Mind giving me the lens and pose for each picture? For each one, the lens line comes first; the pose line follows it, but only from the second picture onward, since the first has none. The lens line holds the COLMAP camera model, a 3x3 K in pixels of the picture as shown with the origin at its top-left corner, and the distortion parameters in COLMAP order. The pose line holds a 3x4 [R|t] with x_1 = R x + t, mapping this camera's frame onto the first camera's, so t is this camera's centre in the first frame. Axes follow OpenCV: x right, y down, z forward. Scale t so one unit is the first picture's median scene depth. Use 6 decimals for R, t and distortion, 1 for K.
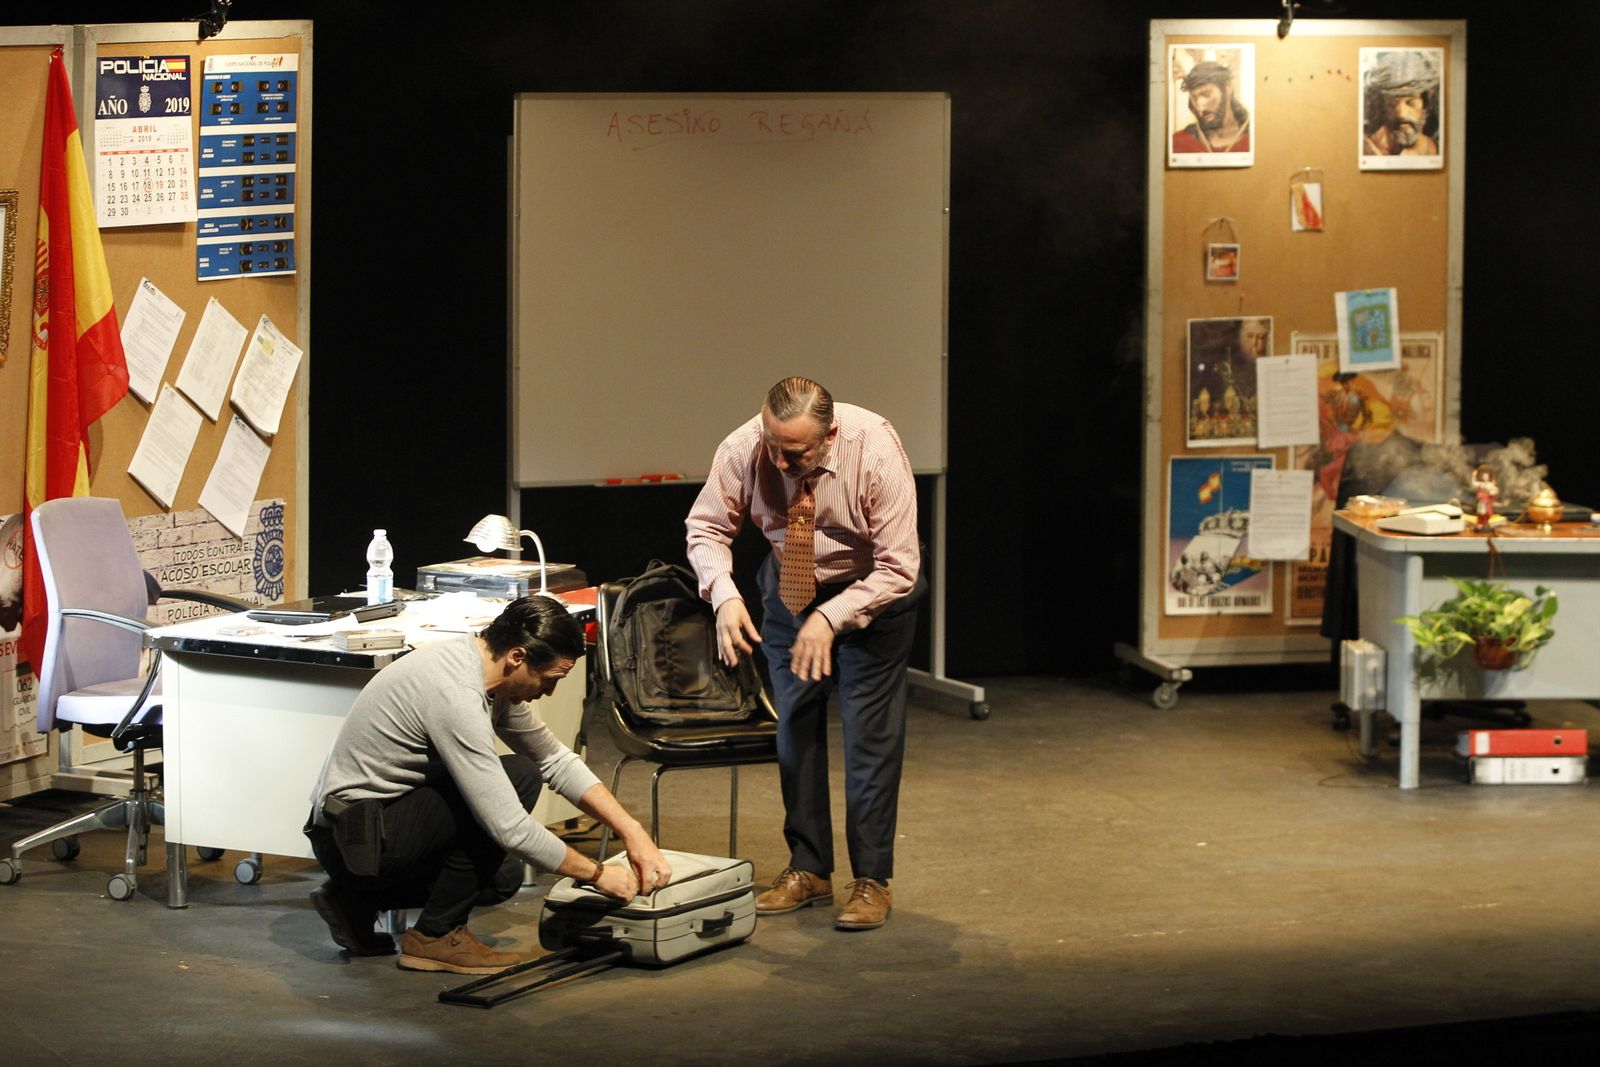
lens RADIAL K [[5332.4, 0, 800.0], [0, 5332.4, 533.5], [0, 0, 1]] dist [-0.161025, 0.007101]
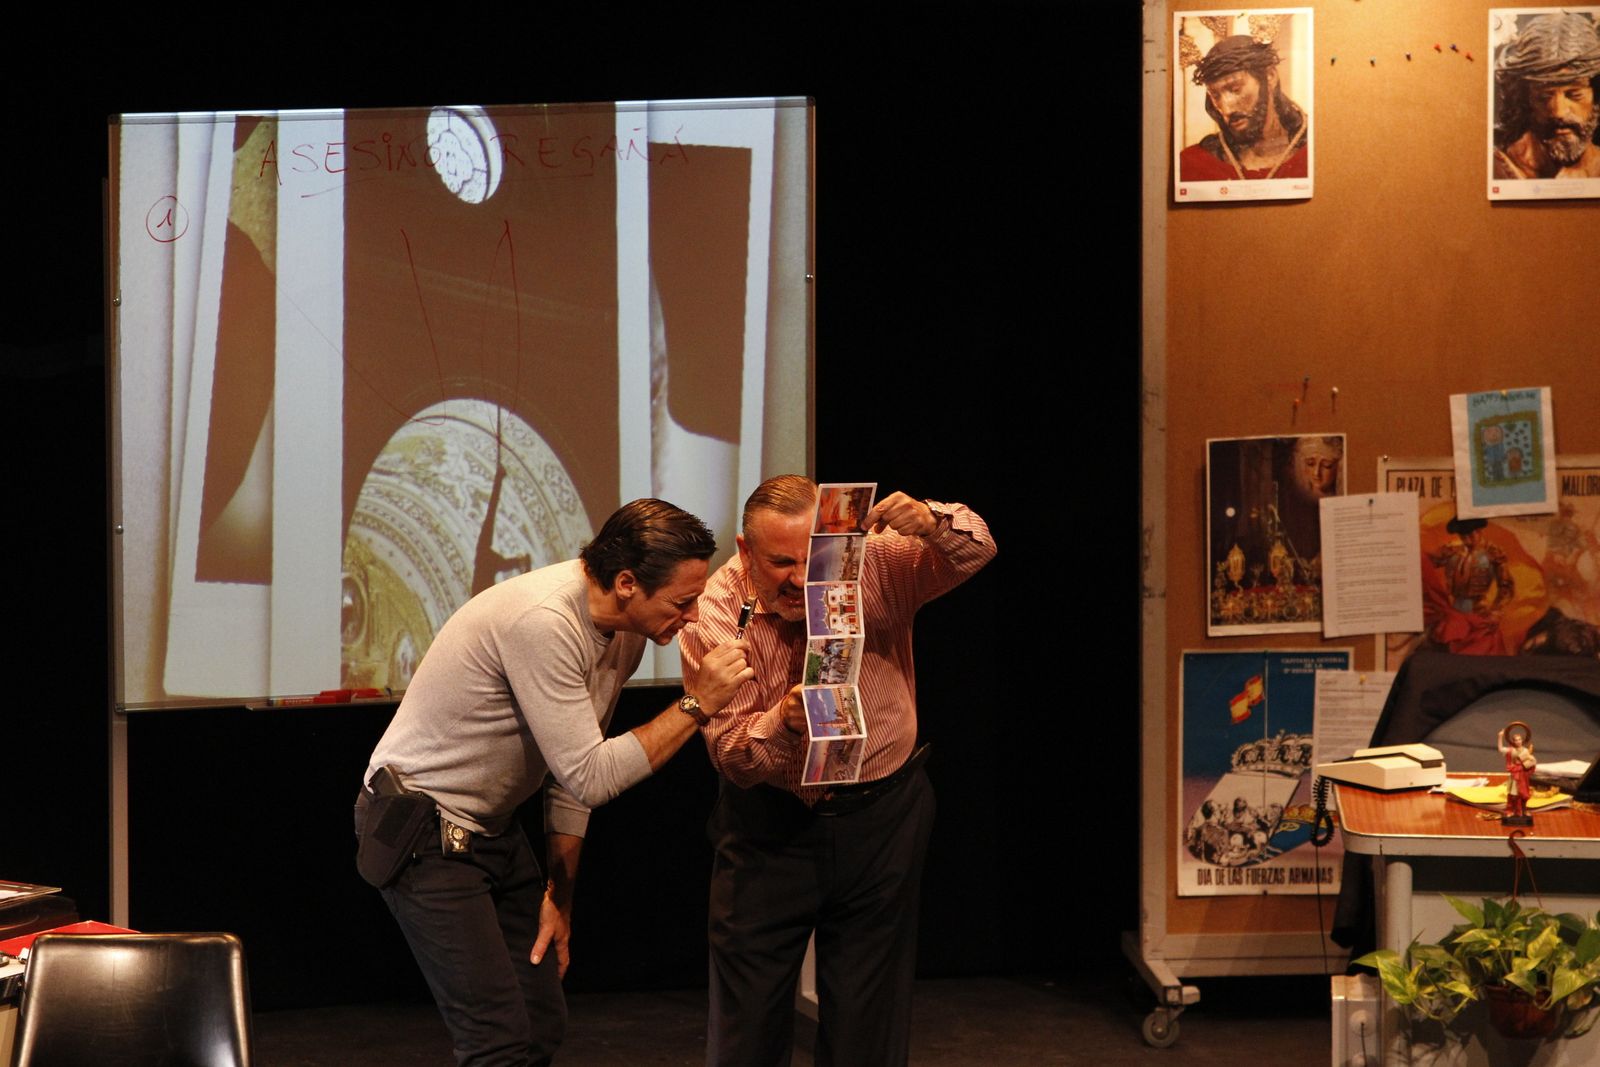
lens RADIAL K [[11304.4, 0, 800.0], [0, 11304.4, 533.5], [0, 0, 1]] dist [1.439600, 25.225139]
pose [[0.990910, 0.010583, -0.134107, 0.208090], [-0.005769, 0.999327, 0.036236, -0.078217], [0.134401, -0.035133, 0.990304, -0.359087]]
